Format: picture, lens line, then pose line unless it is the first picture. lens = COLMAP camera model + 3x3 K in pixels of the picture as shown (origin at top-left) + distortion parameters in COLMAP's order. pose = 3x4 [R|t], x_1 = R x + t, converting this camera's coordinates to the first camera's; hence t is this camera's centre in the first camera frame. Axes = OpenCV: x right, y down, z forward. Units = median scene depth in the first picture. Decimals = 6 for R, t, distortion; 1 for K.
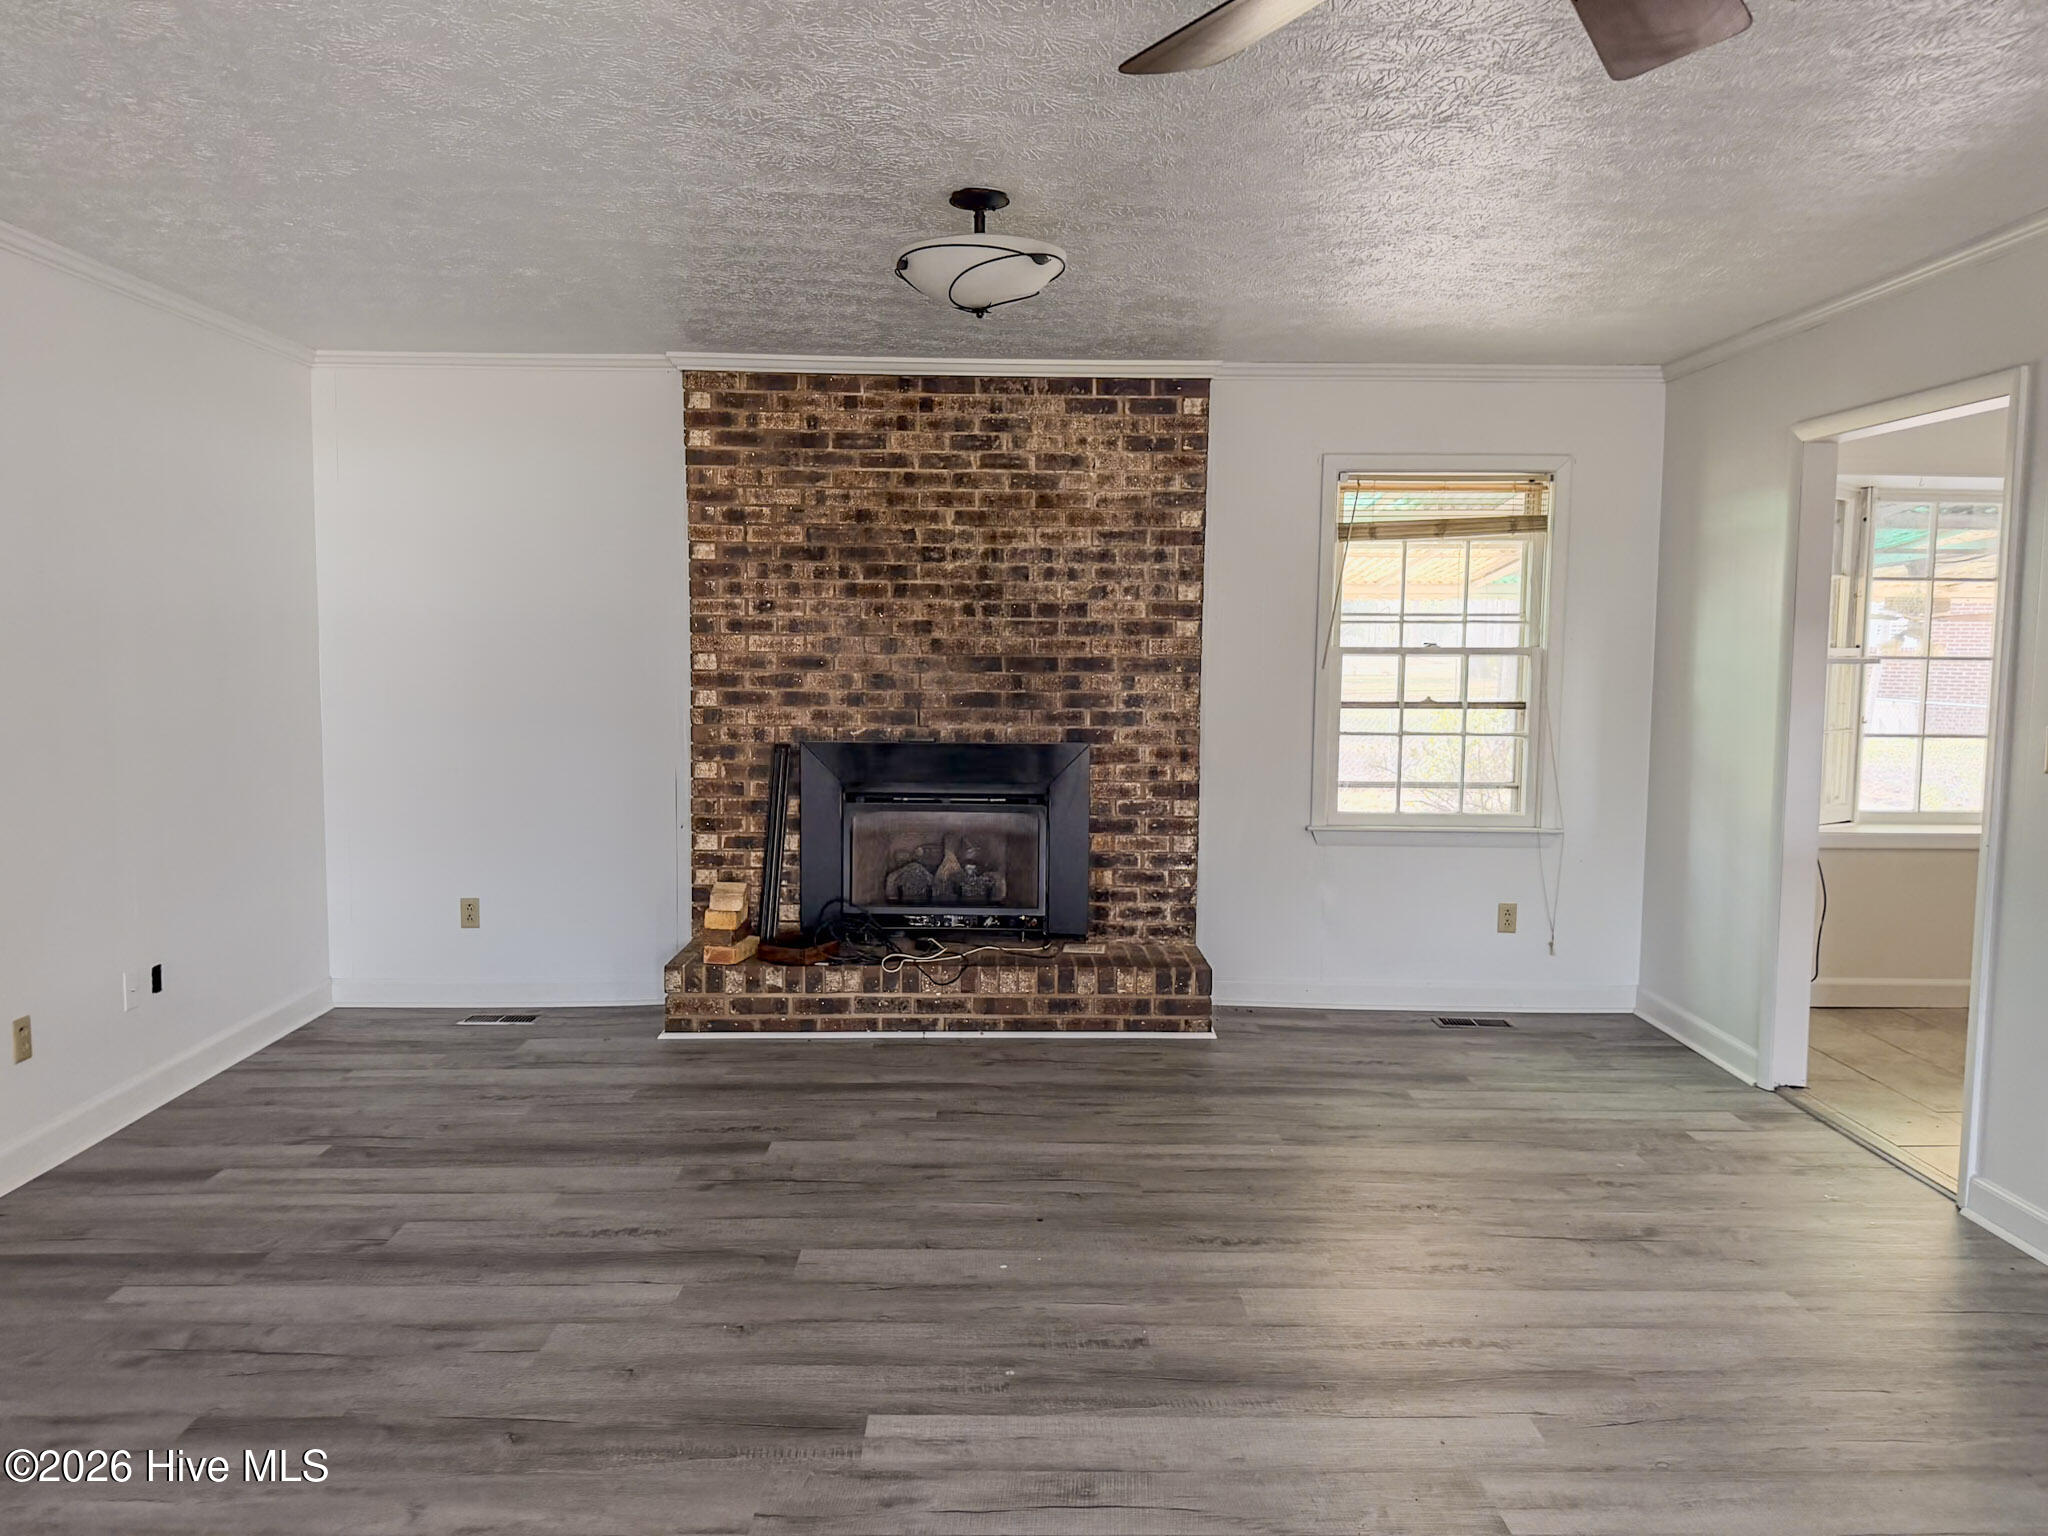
lens RADIAL K [[1422.1, 0, 1024.0], [0, 1422.1, 768.0], [0, 0, 1]] dist [0.041714, -0.055964]
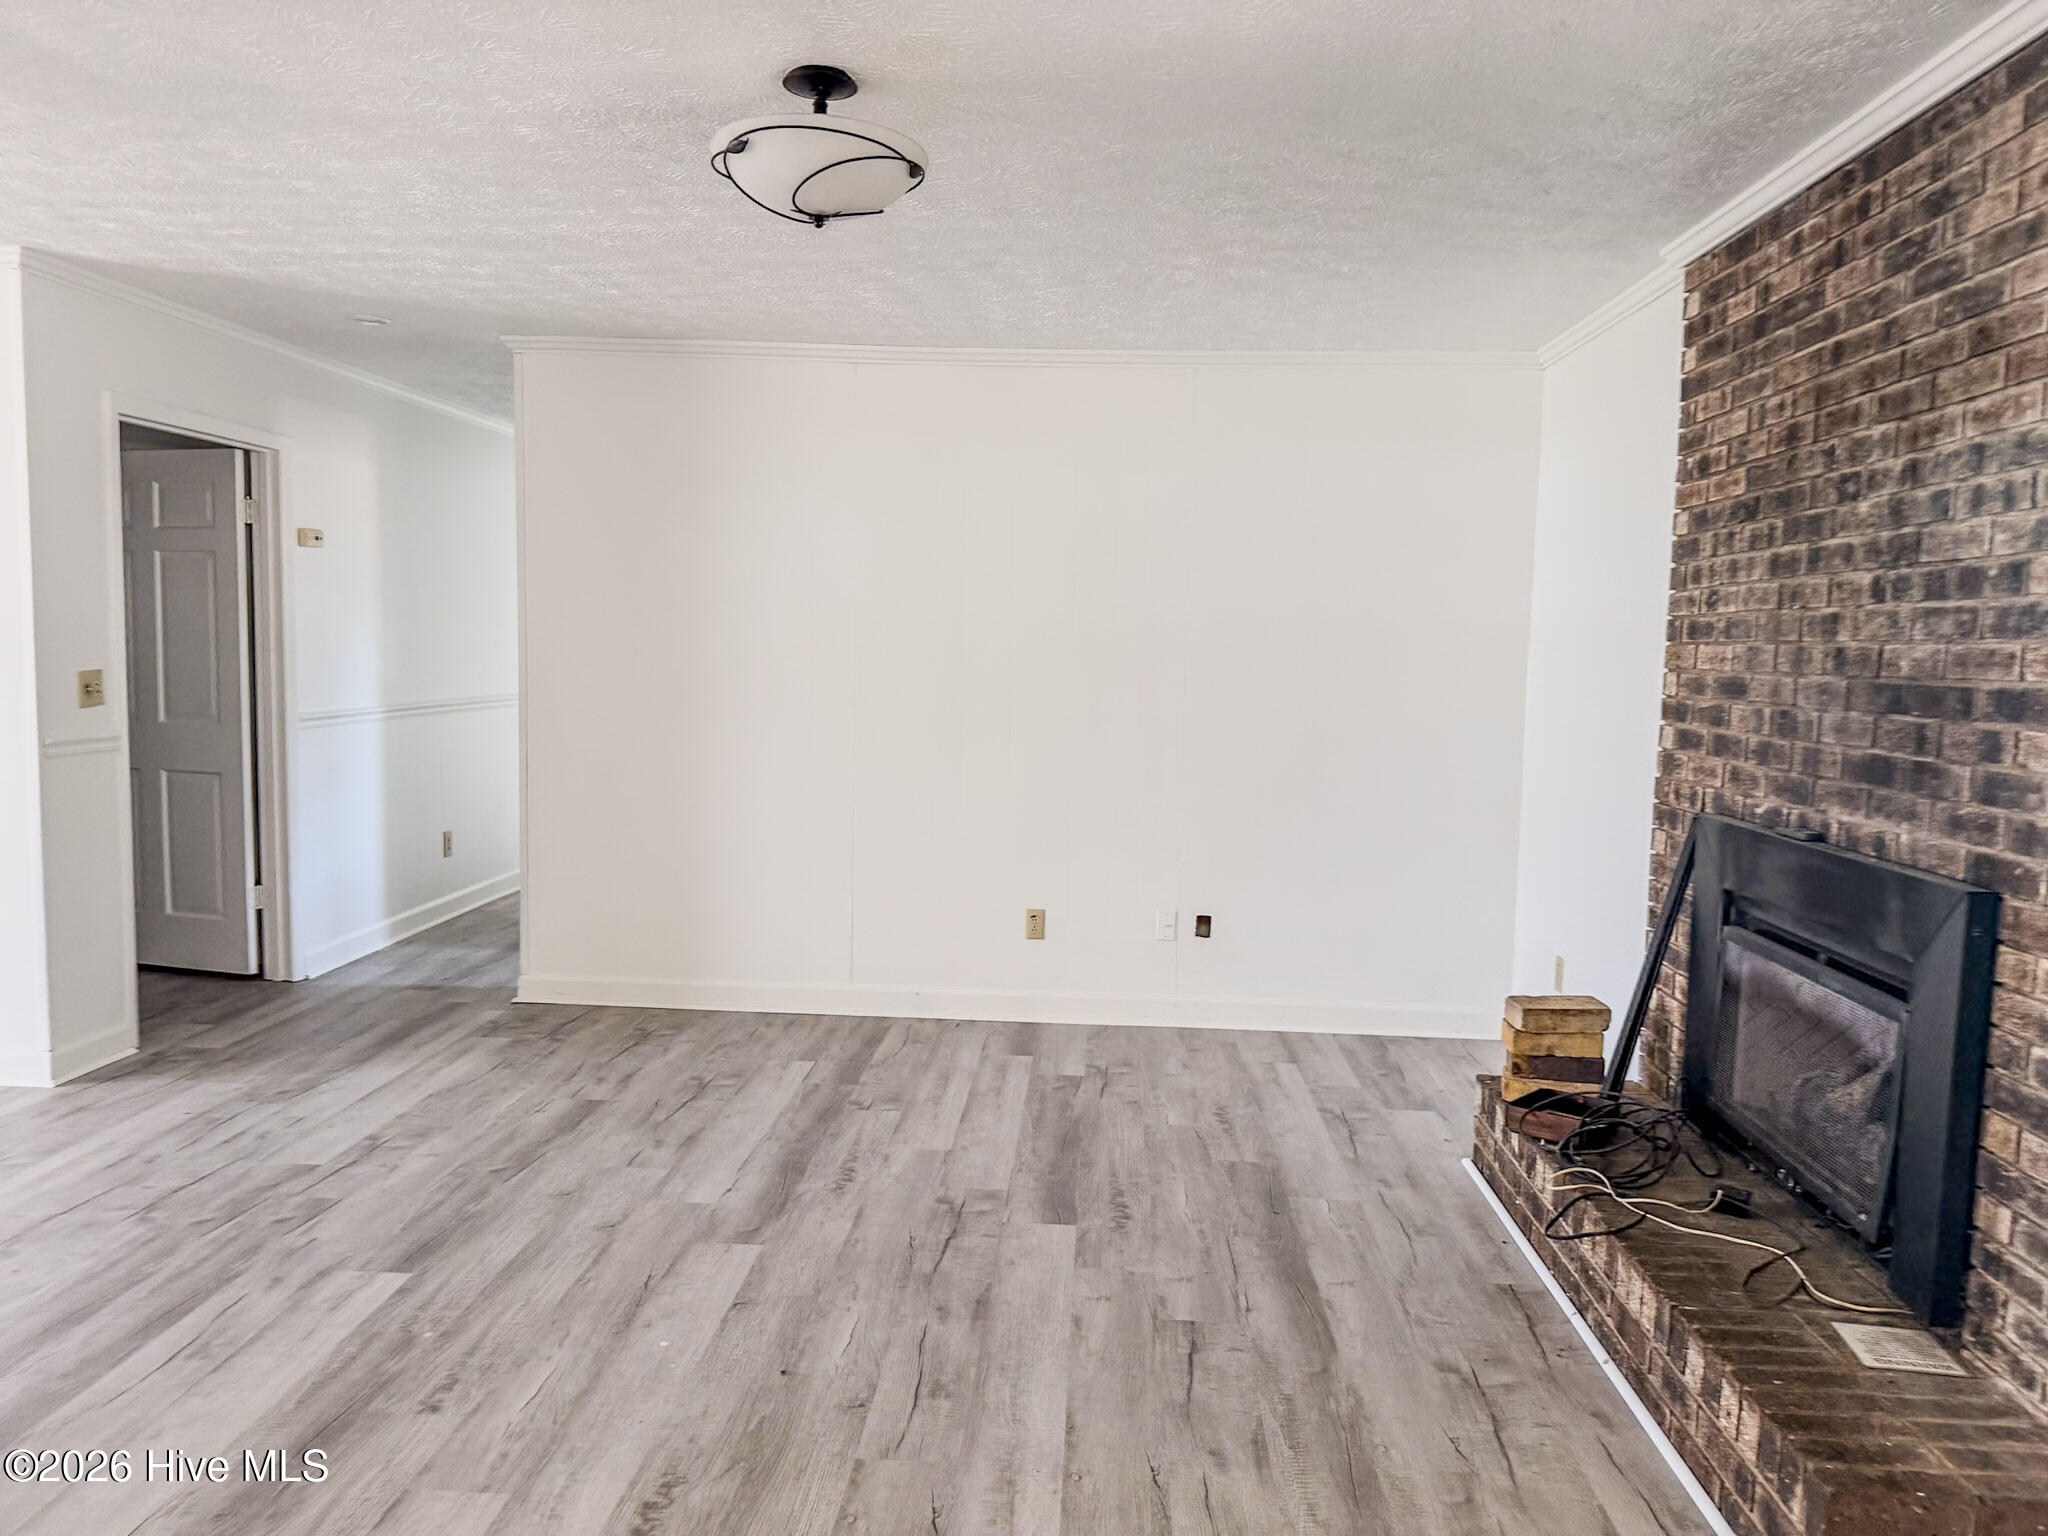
lens RADIAL K [[1422.1, 0, 1024.0], [0, 1422.1, 768.0], [0, 0, 1]] dist [0.041714, -0.055964]
pose [[-0.062635, 0.077392, -0.995031, 0.627225], [-0.117412, 0.989494, 0.084352, -0.072573], [0.991106, 0.122112, -0.052890, 0.949889]]
